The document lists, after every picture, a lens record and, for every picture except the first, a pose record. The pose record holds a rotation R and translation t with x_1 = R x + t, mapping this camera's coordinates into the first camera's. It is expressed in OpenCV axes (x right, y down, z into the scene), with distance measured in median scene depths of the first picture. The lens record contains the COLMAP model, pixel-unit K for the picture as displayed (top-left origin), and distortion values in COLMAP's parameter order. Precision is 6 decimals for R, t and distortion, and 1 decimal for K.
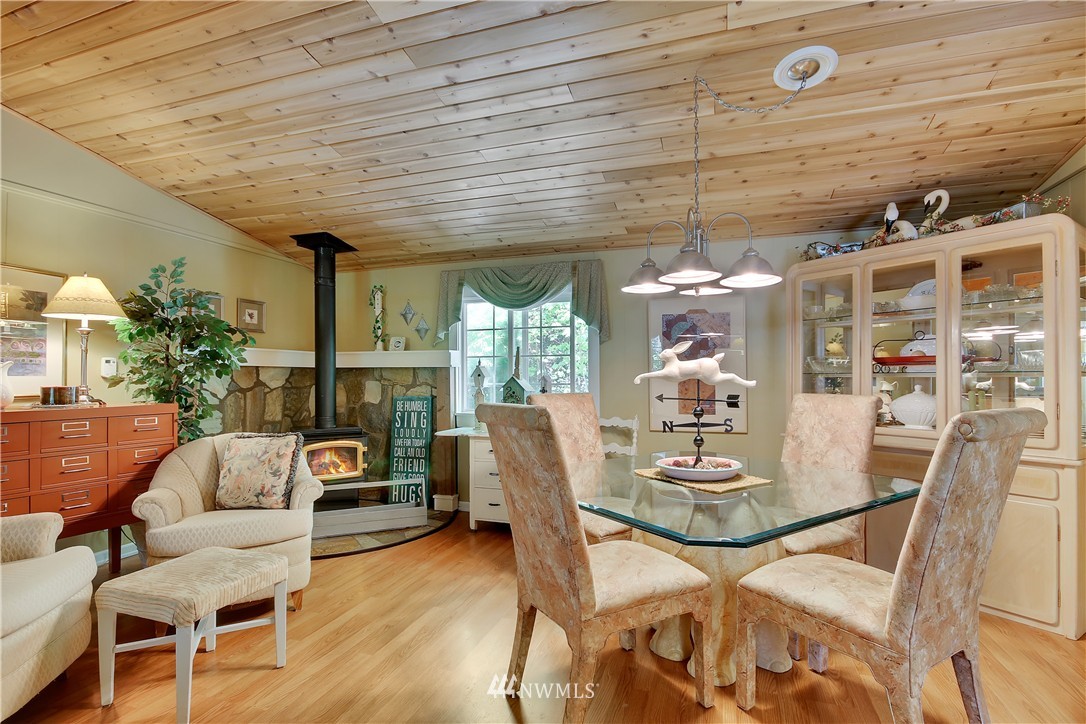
lens RADIAL K [[540.2, 0, 546.5], [0, 540.2, 377.9], [0, 0, 1]] dist [0.017244, -0.019546]
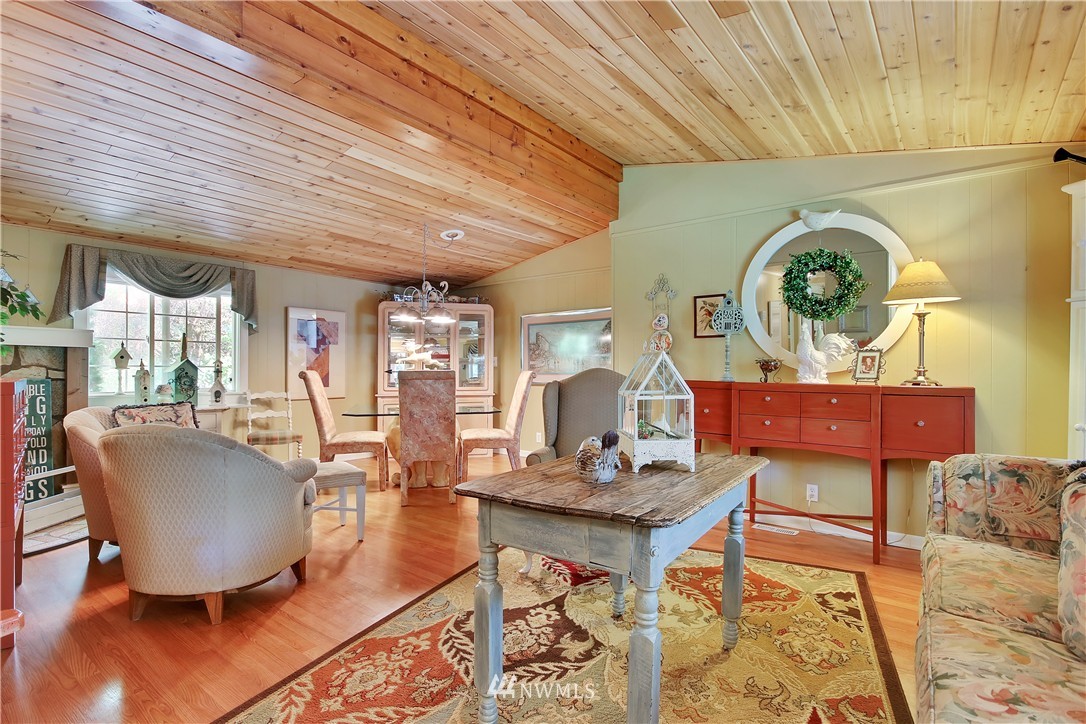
lens RADIAL K [[540.2, 0, 546.5], [0, 540.2, 377.9], [0, 0, 1]] dist [0.017244, -0.019546]
pose [[0.314702, -0.012258, 0.949111, -0.881491], [-0.011805, 0.999789, 0.016827, 0.008072], [-0.949117, -0.016500, 0.314491, -0.077042]]
